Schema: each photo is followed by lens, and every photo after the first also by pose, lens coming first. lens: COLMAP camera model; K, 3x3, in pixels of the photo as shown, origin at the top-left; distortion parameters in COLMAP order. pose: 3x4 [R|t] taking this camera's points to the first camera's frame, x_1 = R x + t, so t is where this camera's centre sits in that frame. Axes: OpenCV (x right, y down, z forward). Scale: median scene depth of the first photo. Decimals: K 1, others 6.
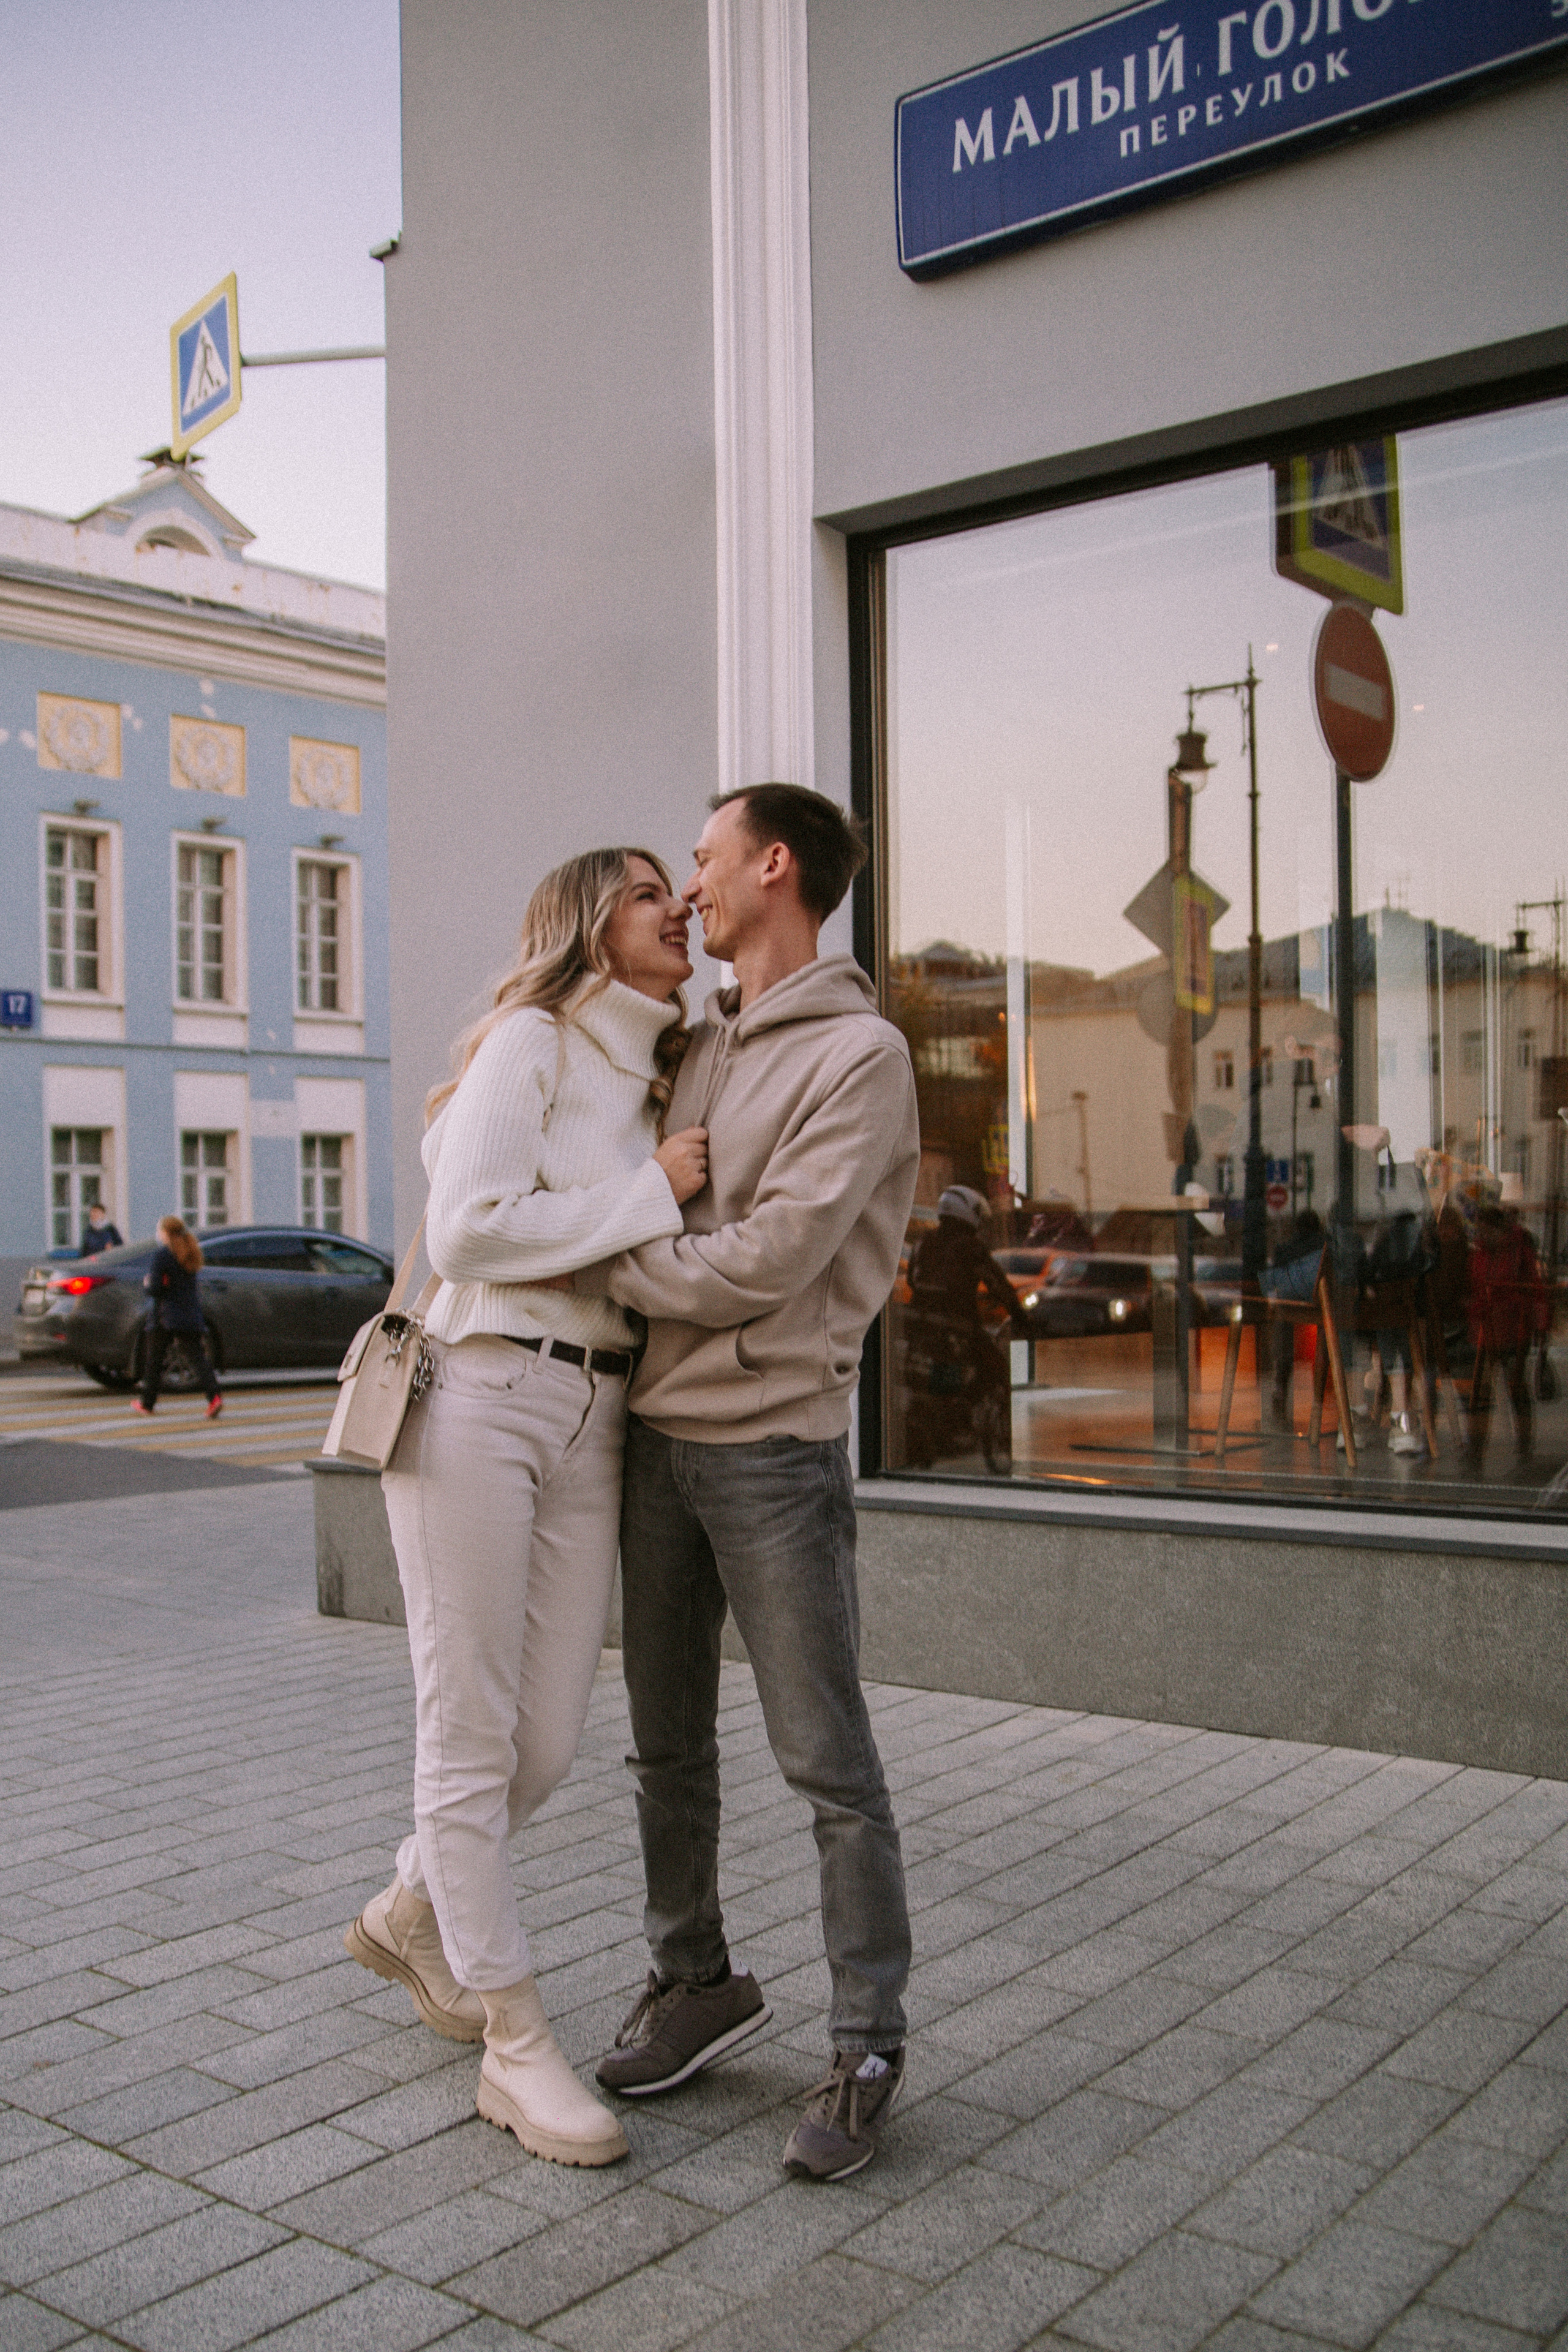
lens RADIAL K [[2012.5, 0, 781.6], [0, 2012.5, 1206.4], [0, 0, 1]] dist [-0.052093, 0.029050]
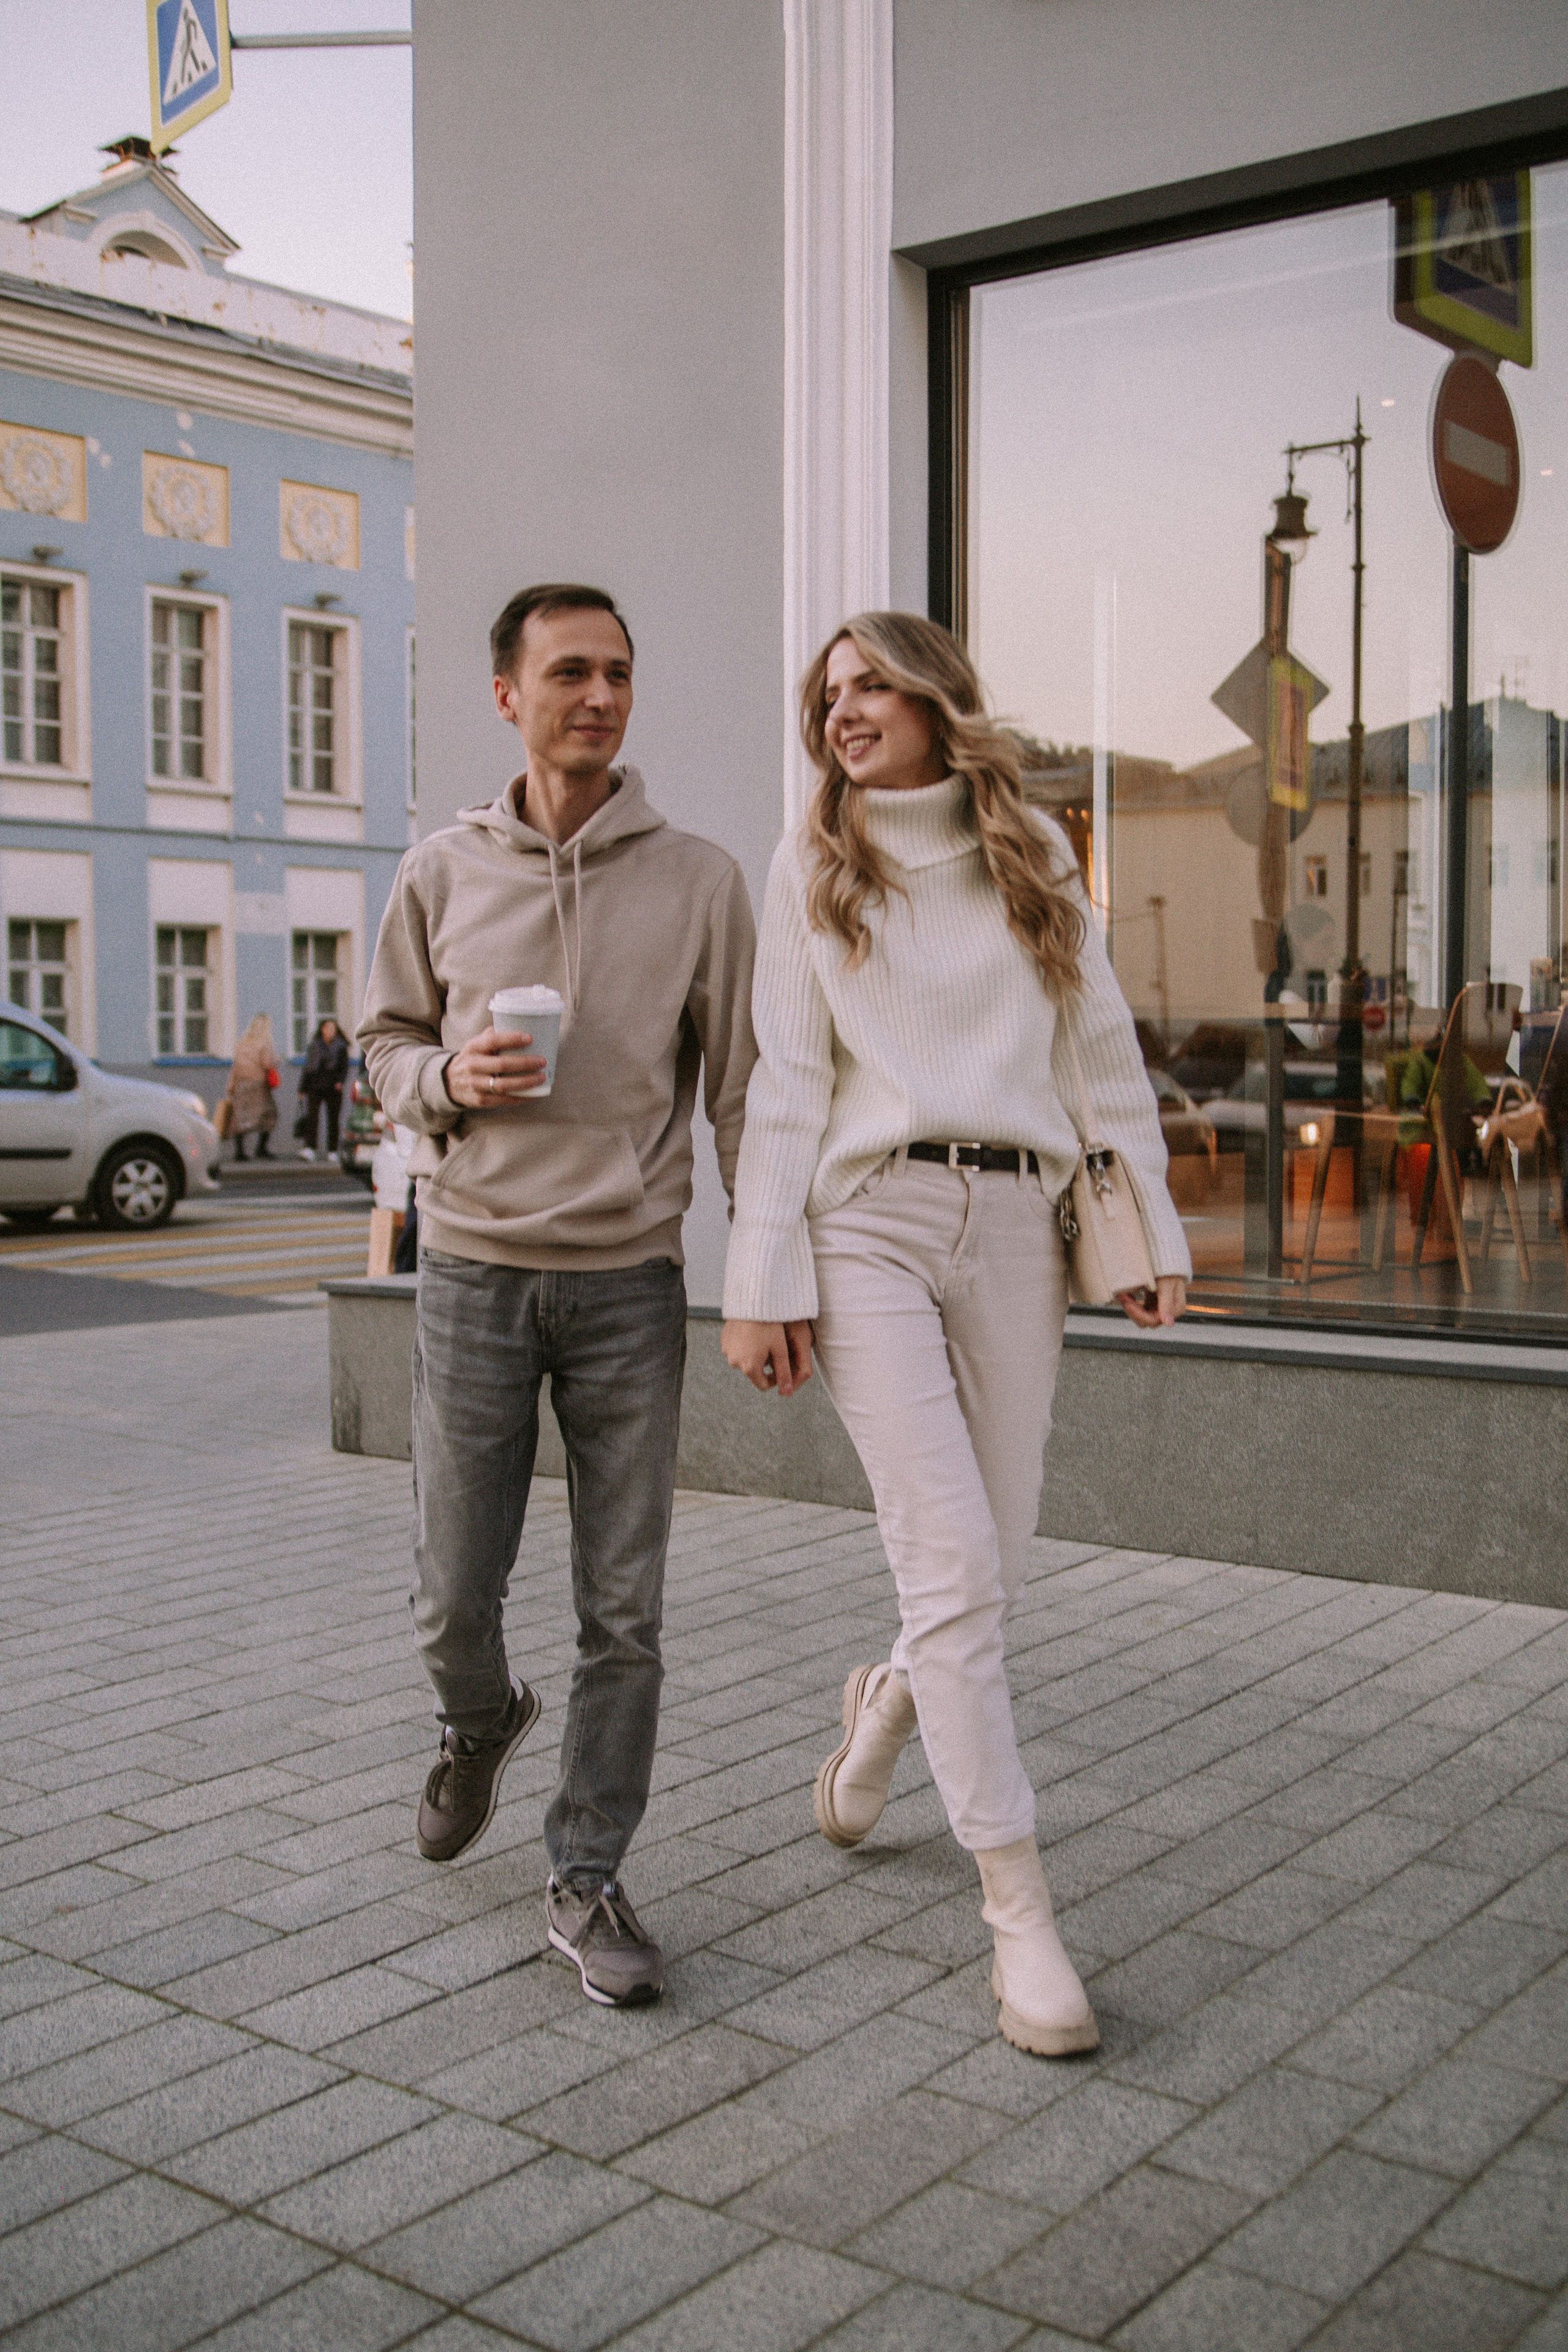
lens RADIAL K [[2596.0, 0, 780.7], [0, 2596.0, 1174.5], [0, 0, 1]] dist [0.014959, -0.050507]
pose [[0.999241, 0.010404, 0.037535, -0.079057], [-0.011454, 0.999546, 0.027865, 0.045970], [-0.037228, -0.028274, 0.998907, -0.200278]]
